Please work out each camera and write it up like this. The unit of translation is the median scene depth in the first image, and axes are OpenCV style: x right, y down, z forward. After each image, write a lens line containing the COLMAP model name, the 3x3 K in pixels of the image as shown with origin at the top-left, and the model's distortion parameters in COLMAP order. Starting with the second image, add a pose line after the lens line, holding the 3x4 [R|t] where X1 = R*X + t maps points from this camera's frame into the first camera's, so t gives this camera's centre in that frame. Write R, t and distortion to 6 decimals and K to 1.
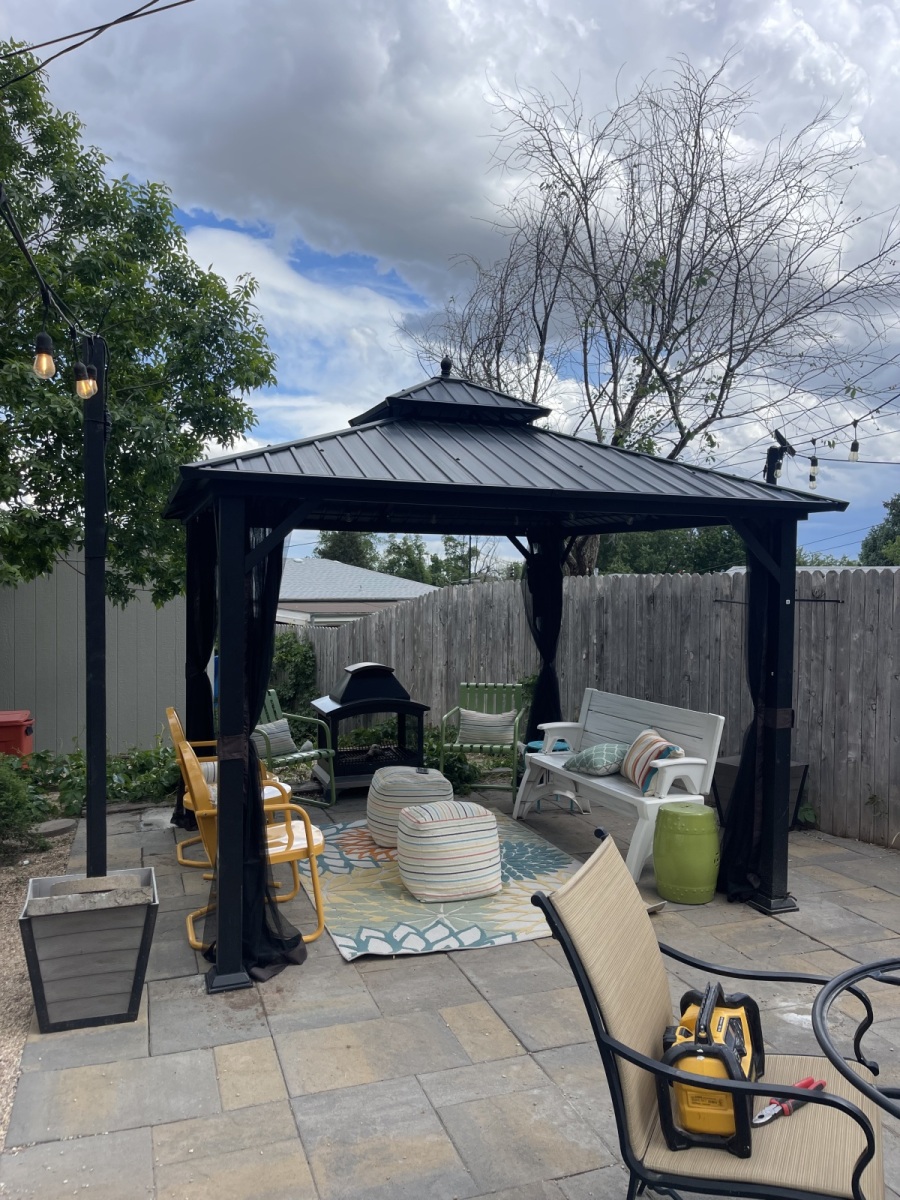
lens RADIAL K [[900.9, 0, 455.3], [0, 900.9, 600.4], [0, 0, 1]] dist [0.021983, -0.007466]
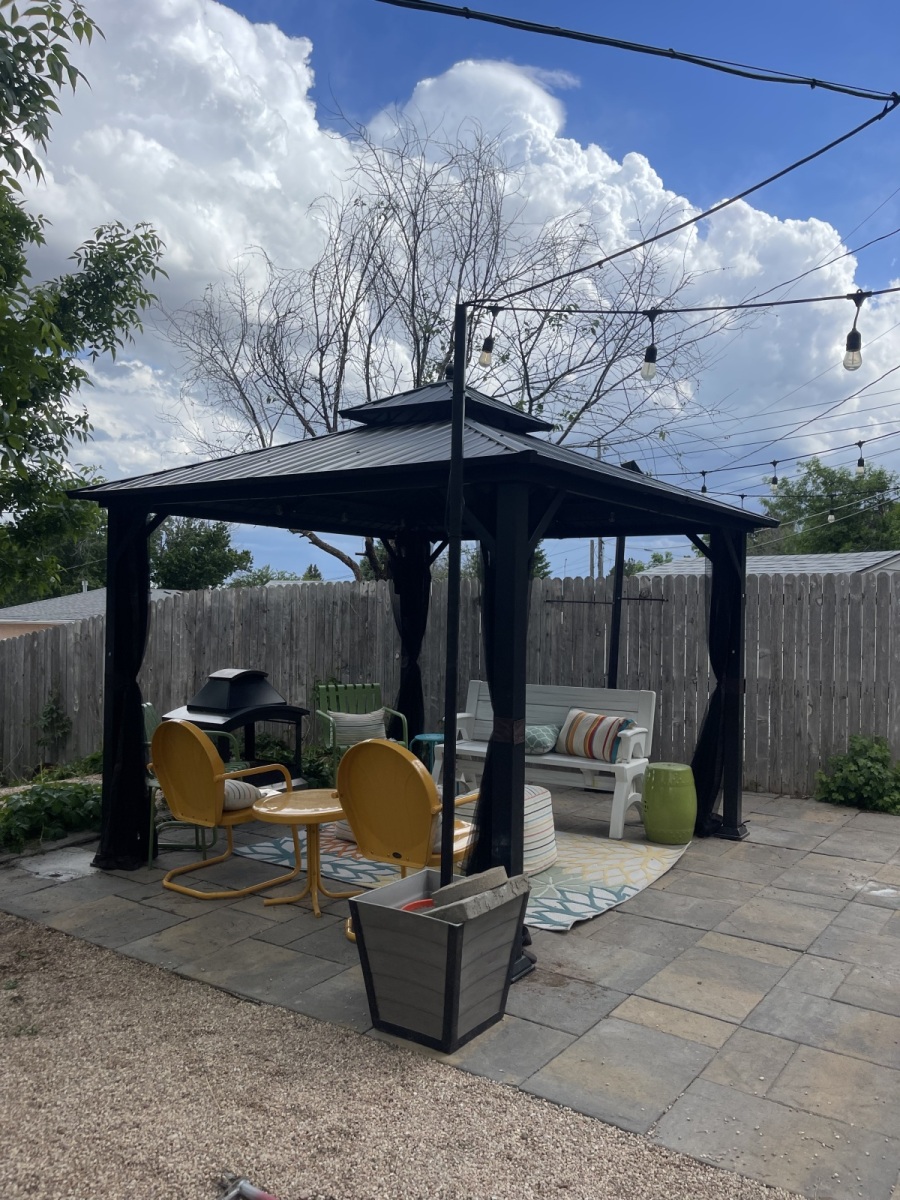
lens RADIAL K [[900.9, 0, 455.8], [0, 900.9, 600.7], [0, 0, 1]] dist [0.021983, -0.007466]
pose [[0.819532, 0.002325, 0.573029, -0.577821], [0.008241, 0.999841, -0.015842, 0.021155], [-0.572975, 0.017706, 0.819382, 0.143458]]
